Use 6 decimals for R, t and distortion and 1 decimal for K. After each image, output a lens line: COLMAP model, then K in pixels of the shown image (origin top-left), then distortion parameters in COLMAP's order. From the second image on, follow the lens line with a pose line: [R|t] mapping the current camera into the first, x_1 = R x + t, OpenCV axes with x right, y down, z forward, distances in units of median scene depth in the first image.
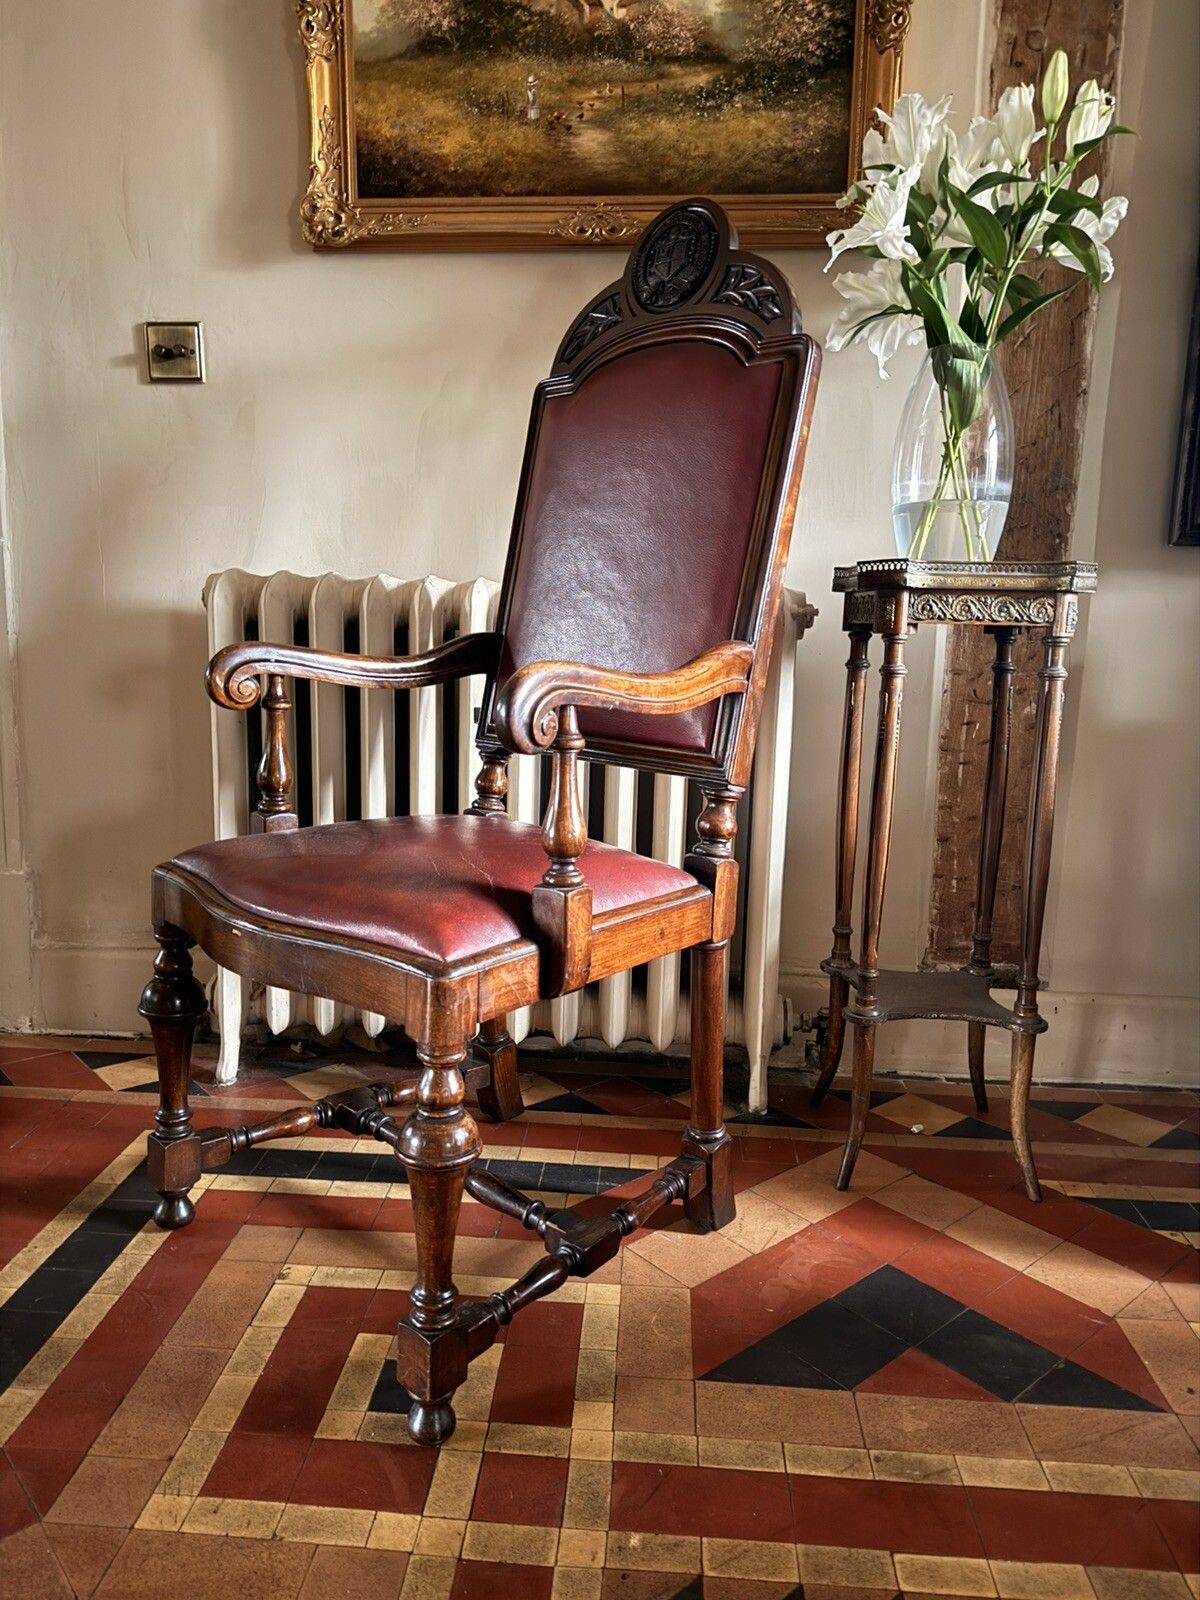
lens RADIAL K [[1144.3, 0, 599.1], [0, 1144.3, 796.9], [0, 0, 1]] dist [0.013120, -0.028257]
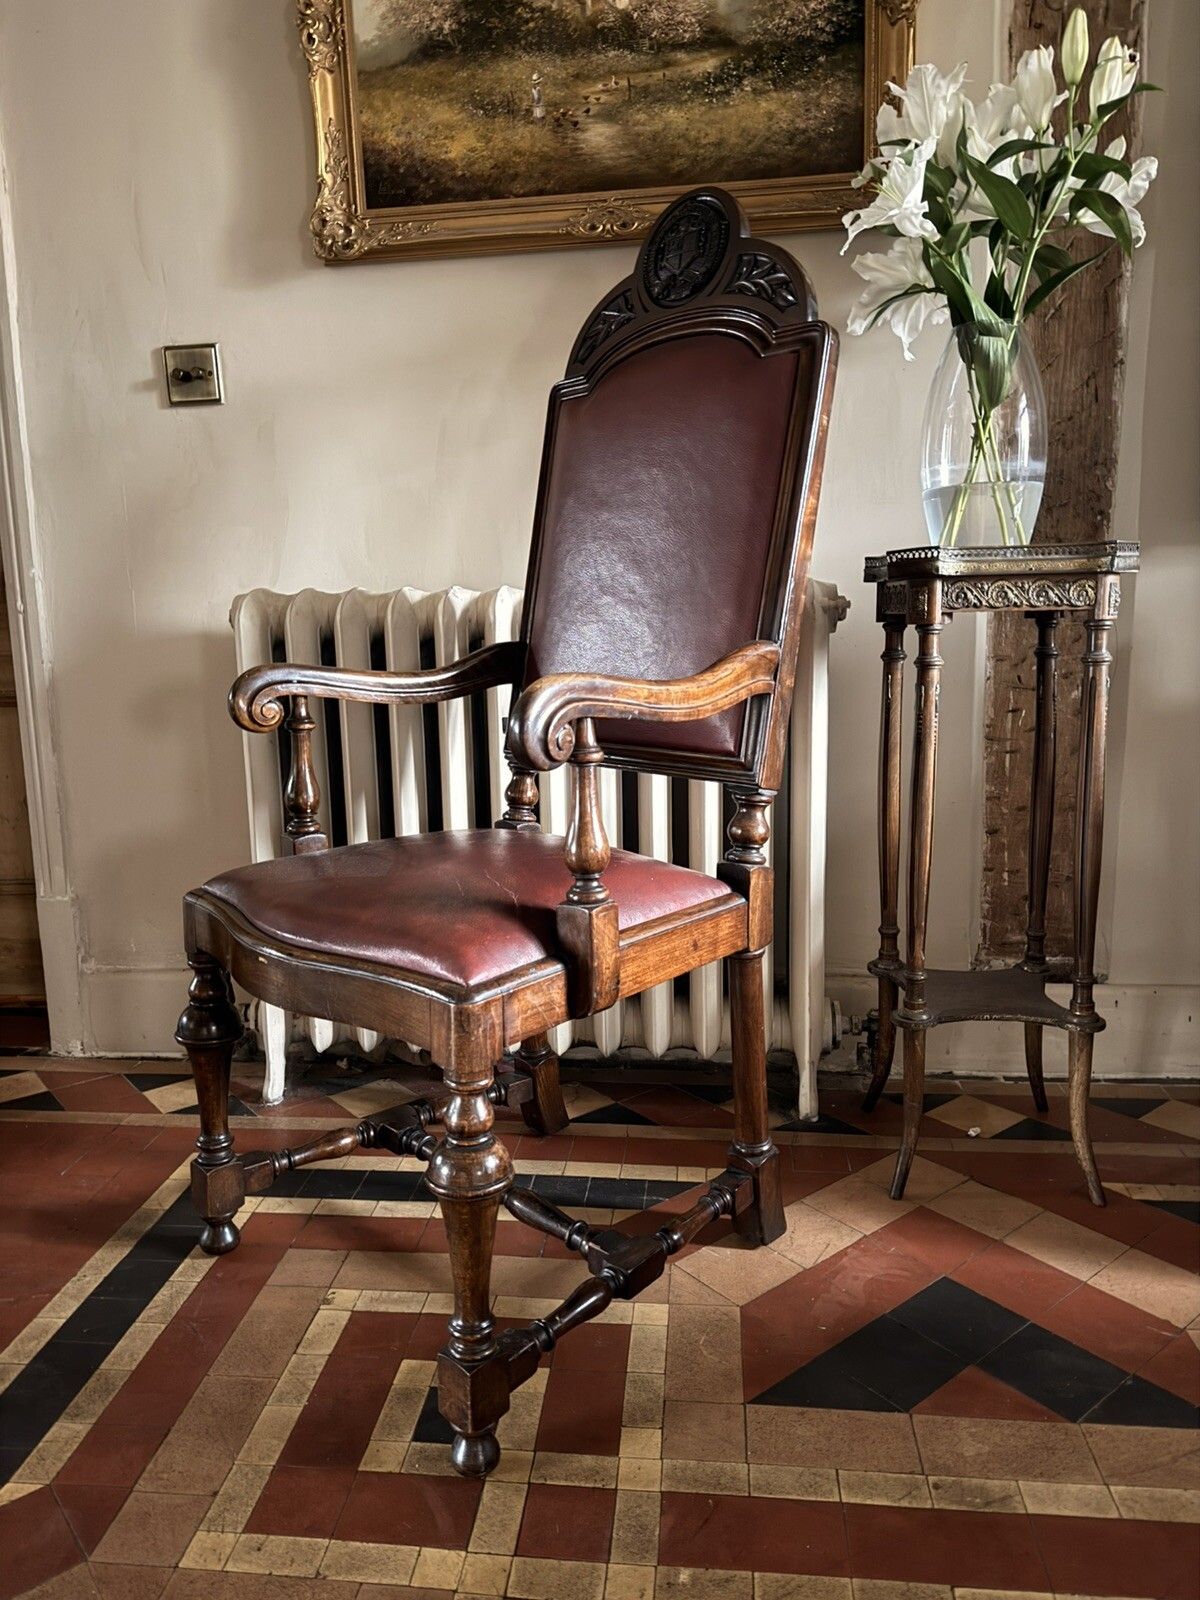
lens RADIAL K [[1144.3, 0, 595.9], [0, 1144.3, 796.8], [0, 0, 1]] dist [0.013120, -0.028257]
pose [[0.998003, -0.039430, -0.049355, 0.017039], [0.039631, 0.999210, 0.003098, -0.009578], [0.049194, -0.005047, 0.998777, 0.016703]]
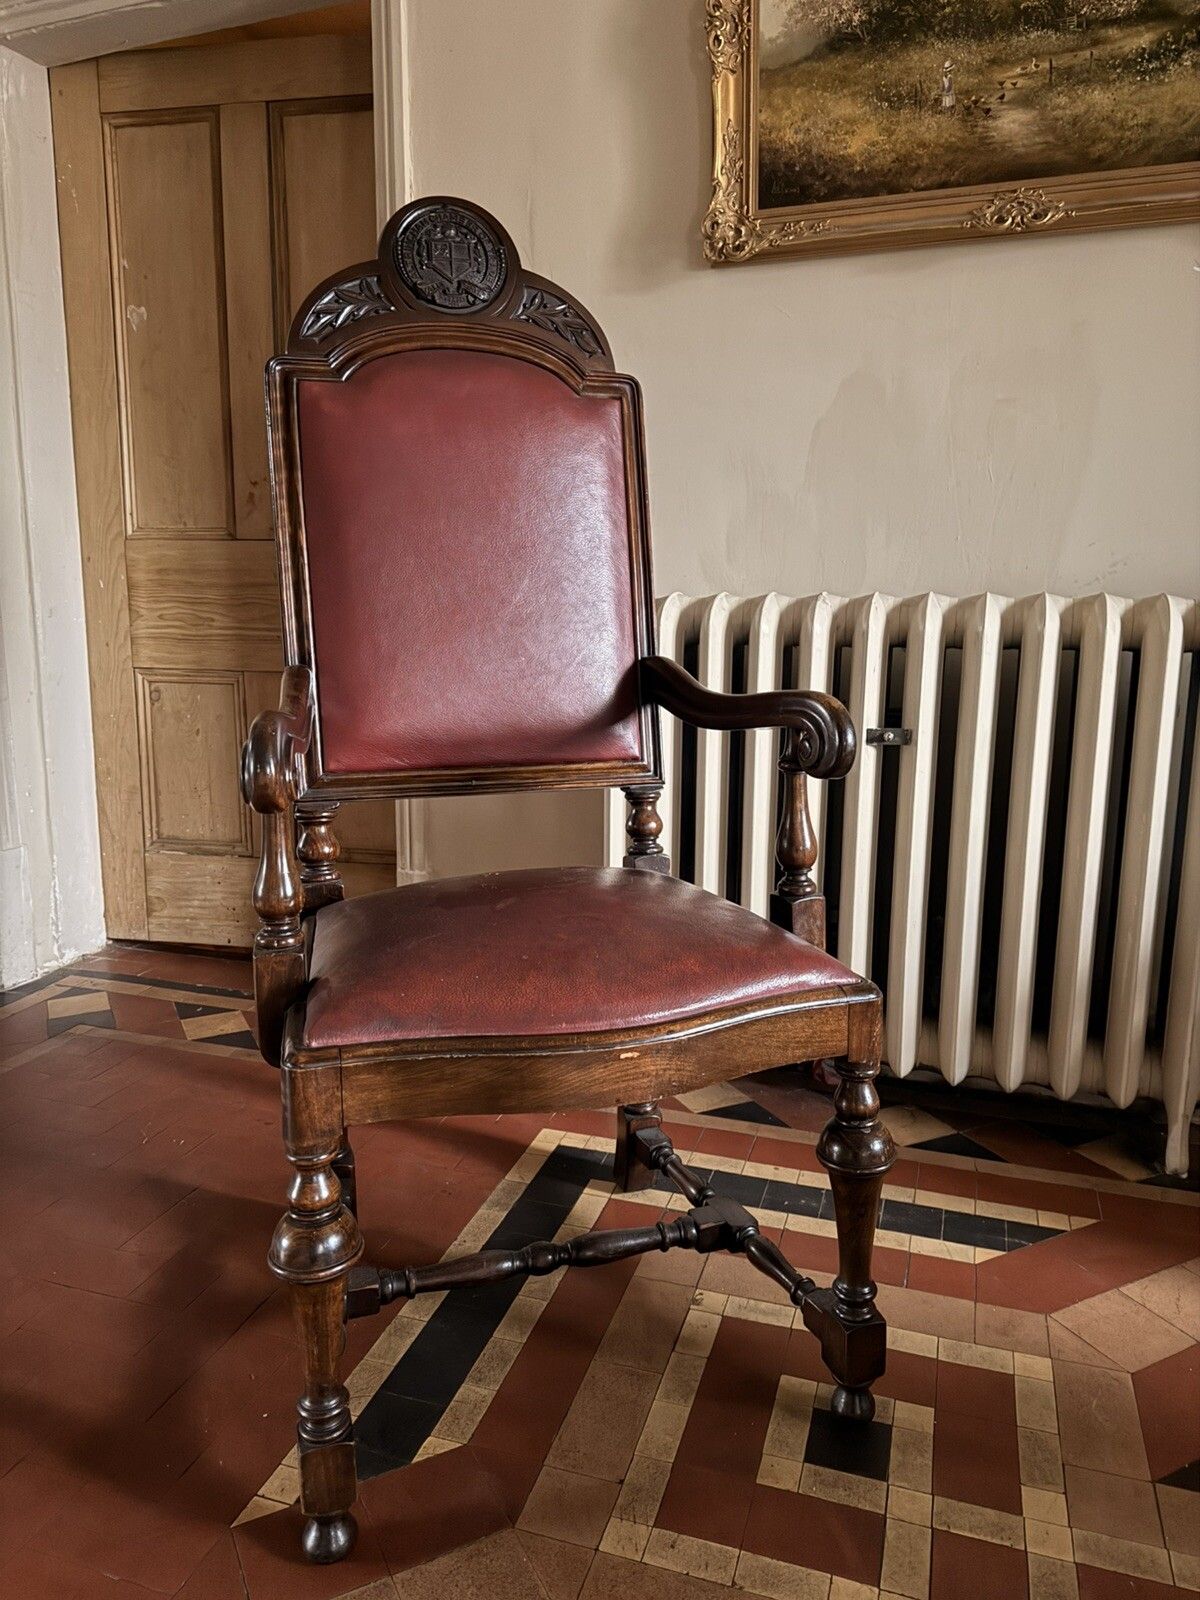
lens RADIAL K [[1144.3, 0, 585.4], [0, 1144.3, 796.3], [0, 0, 1]] dist [0.013120, -0.028257]
pose [[0.966178, 0.023681, -0.256788, -0.092484], [-0.018370, 0.999565, 0.023062, -0.039272], [0.257222, -0.017565, 0.966193, 0.000094]]
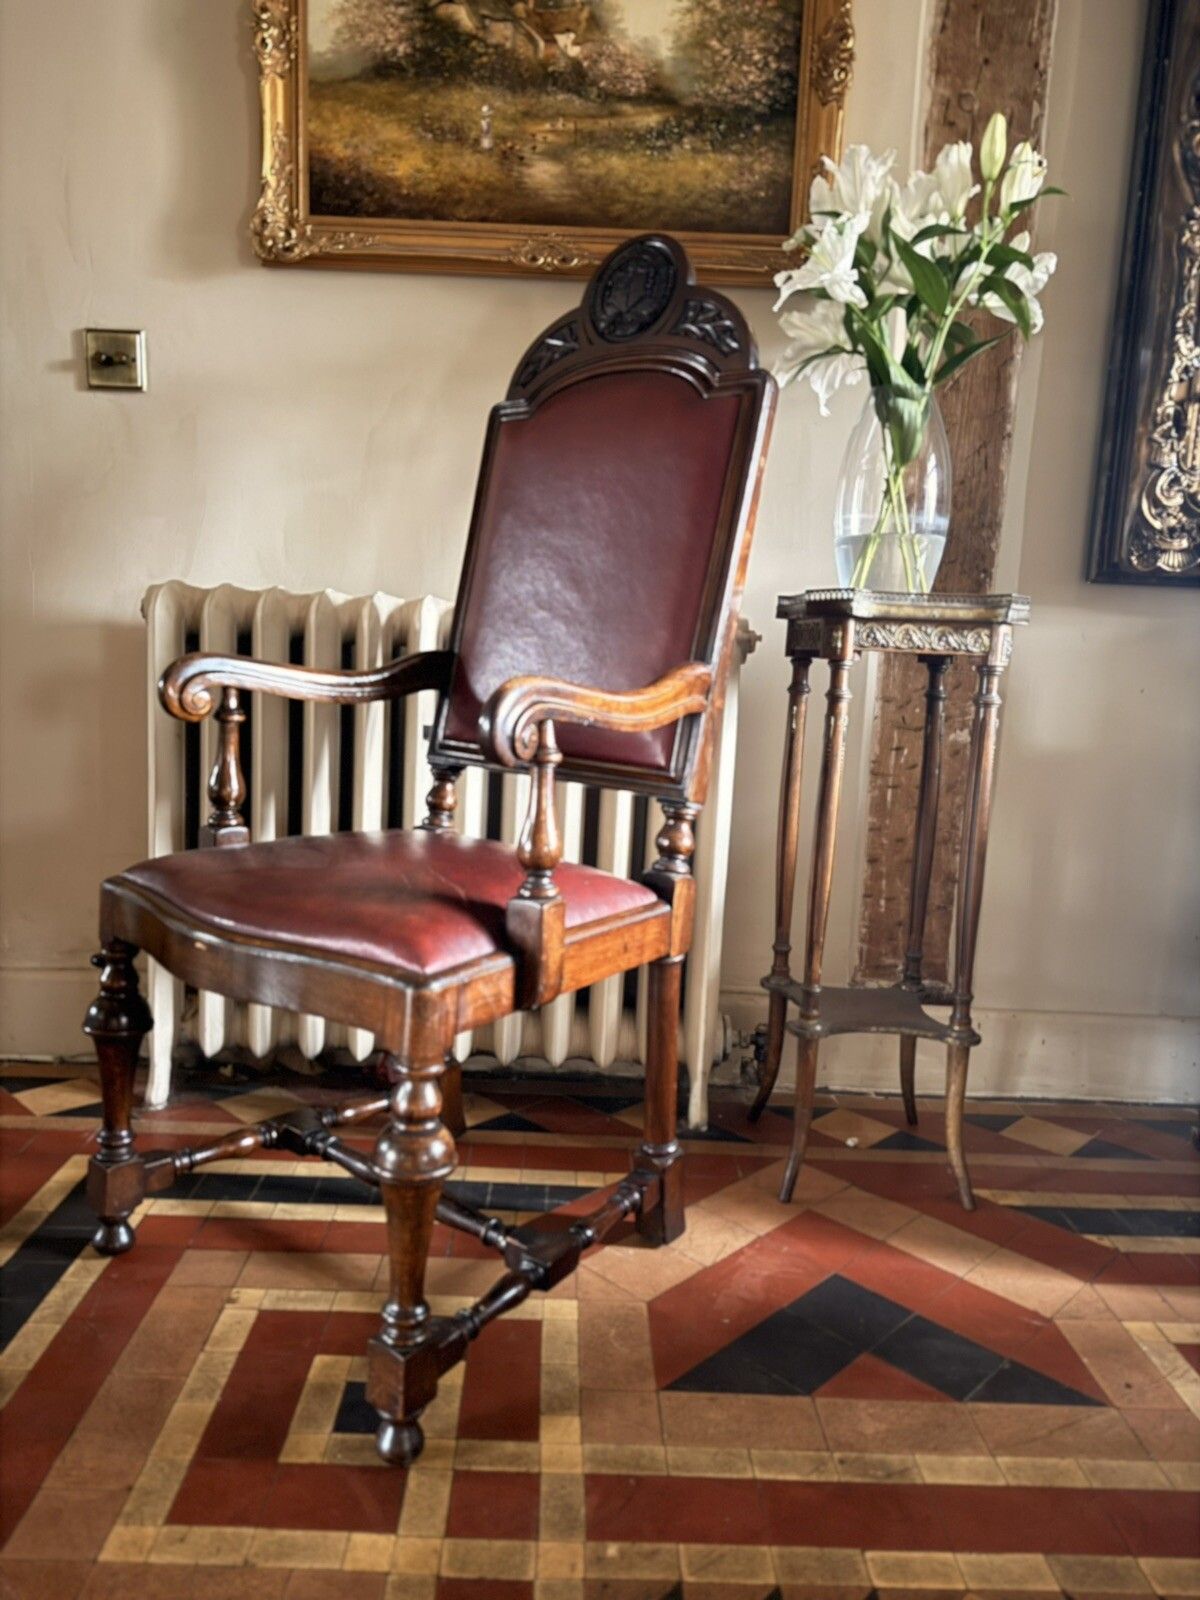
lens RADIAL K [[1144.3, 0, 597.9], [0, 1144.3, 796.8], [0, 0, 1]] dist [0.013120, -0.028257]
pose [[0.996058, 0.011088, 0.088014, -0.043077], [-0.009039, 0.999679, -0.023654, 0.007019], [-0.088248, 0.022765, 0.995838, -0.007804]]
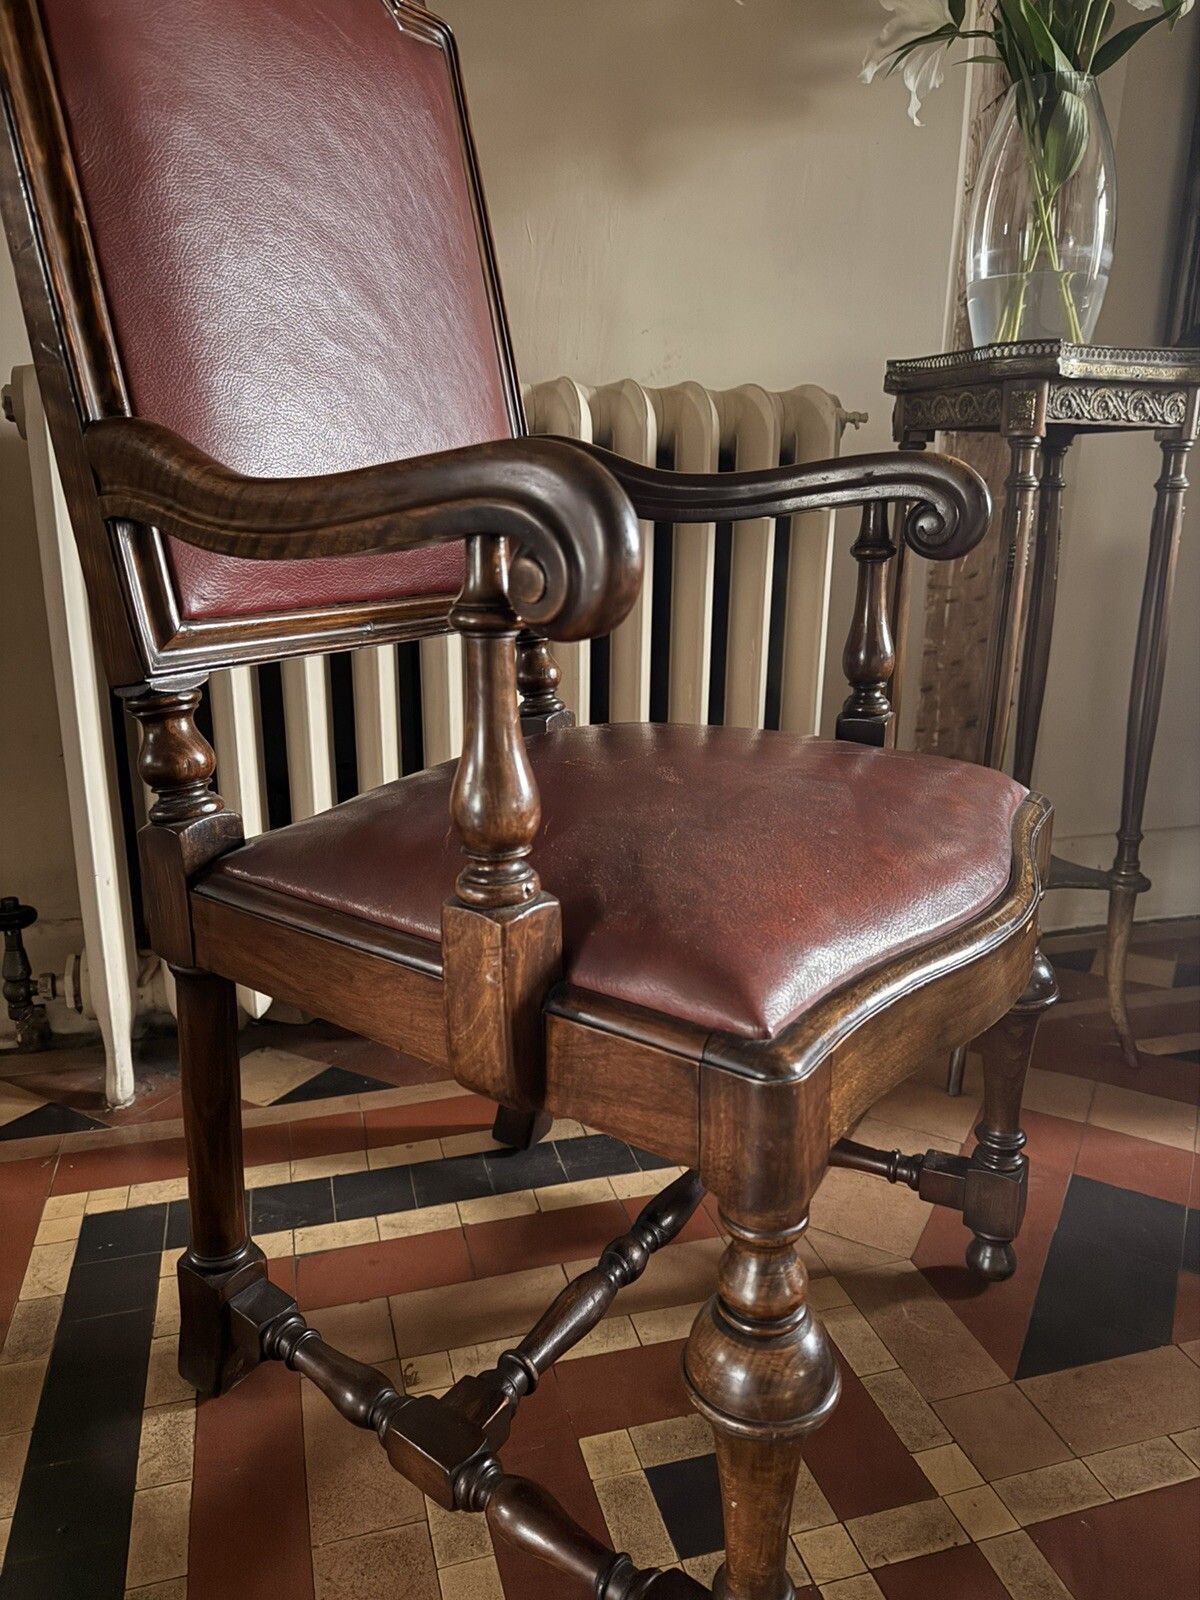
lens RADIAL K [[1144.3, 0, 604.9], [0, 1144.3, 801.7], [0, 0, 1]] dist [0.013120, -0.028257]
pose [[0.939190, -0.108366, 0.325850, -0.271371], [0.069027, 0.989110, 0.129988, -0.010715], [-0.336388, -0.099591, 0.936443, 0.261212]]
